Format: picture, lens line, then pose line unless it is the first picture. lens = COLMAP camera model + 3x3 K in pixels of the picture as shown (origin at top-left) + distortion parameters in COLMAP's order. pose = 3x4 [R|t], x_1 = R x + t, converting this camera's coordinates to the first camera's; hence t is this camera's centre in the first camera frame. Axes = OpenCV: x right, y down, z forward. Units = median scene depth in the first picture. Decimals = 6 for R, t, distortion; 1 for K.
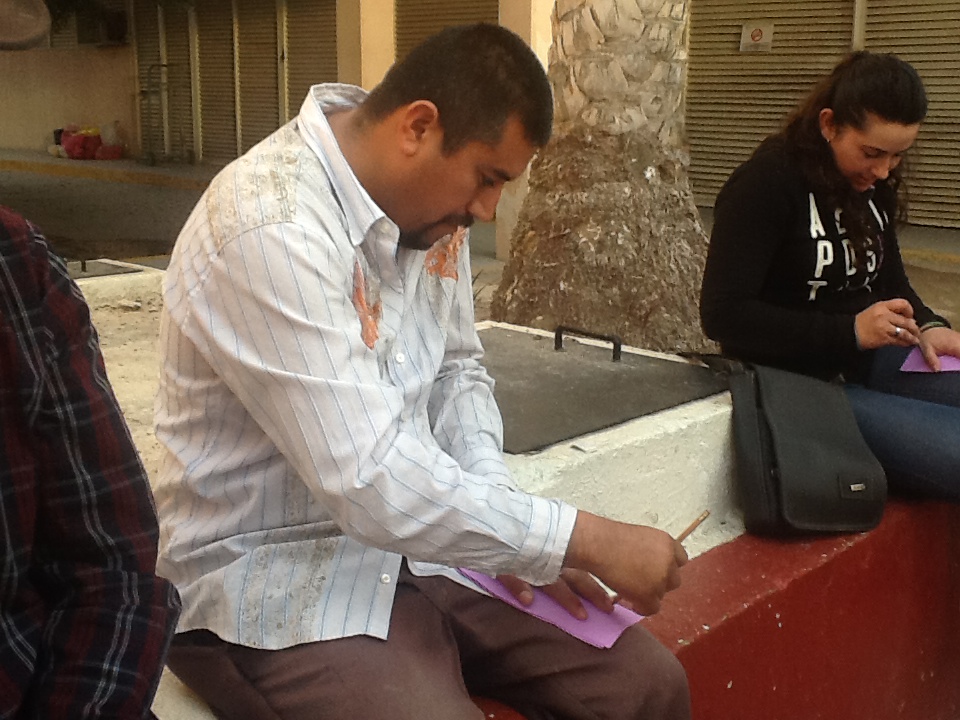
lens RADIAL K [[1246.9, 0, 511.8], [0, 1246.9, 358.0], [0, 0, 1]] dist [0.073951, -0.447409]
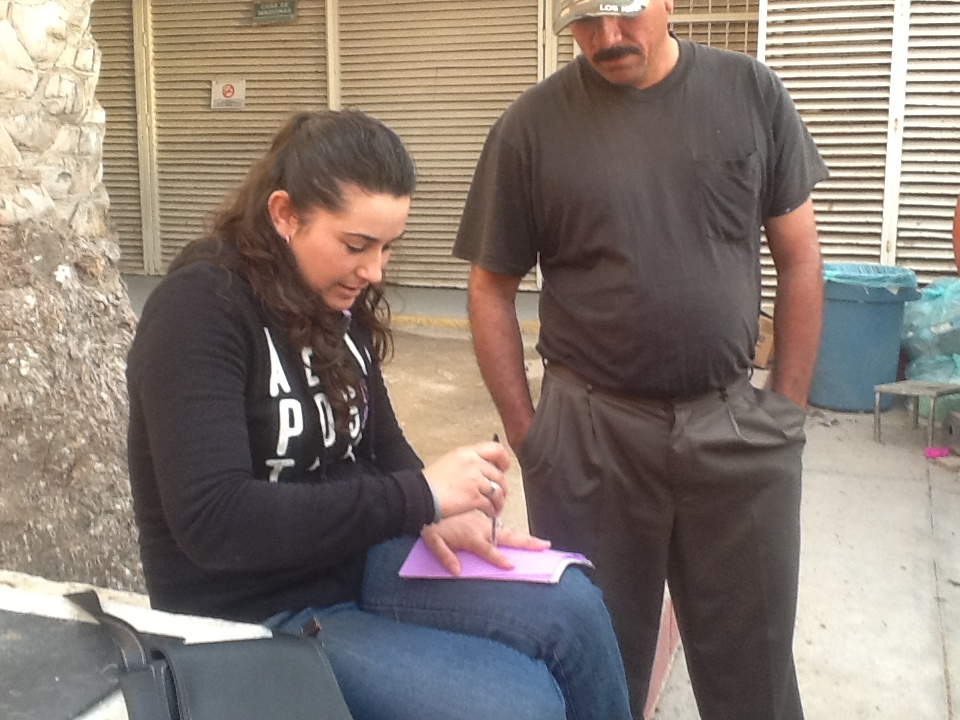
lens RADIAL K [[1246.9, 0, 511.8], [0, 1246.9, 358.0], [0, 0, 1]] dist [0.073951, -0.447409]
pose [[0.922035, -0.067665, 0.381146, 0.071380], [0.083916, 0.996129, -0.026157, -0.057499], [-0.377901, 0.056102, 0.924145, 0.222277]]
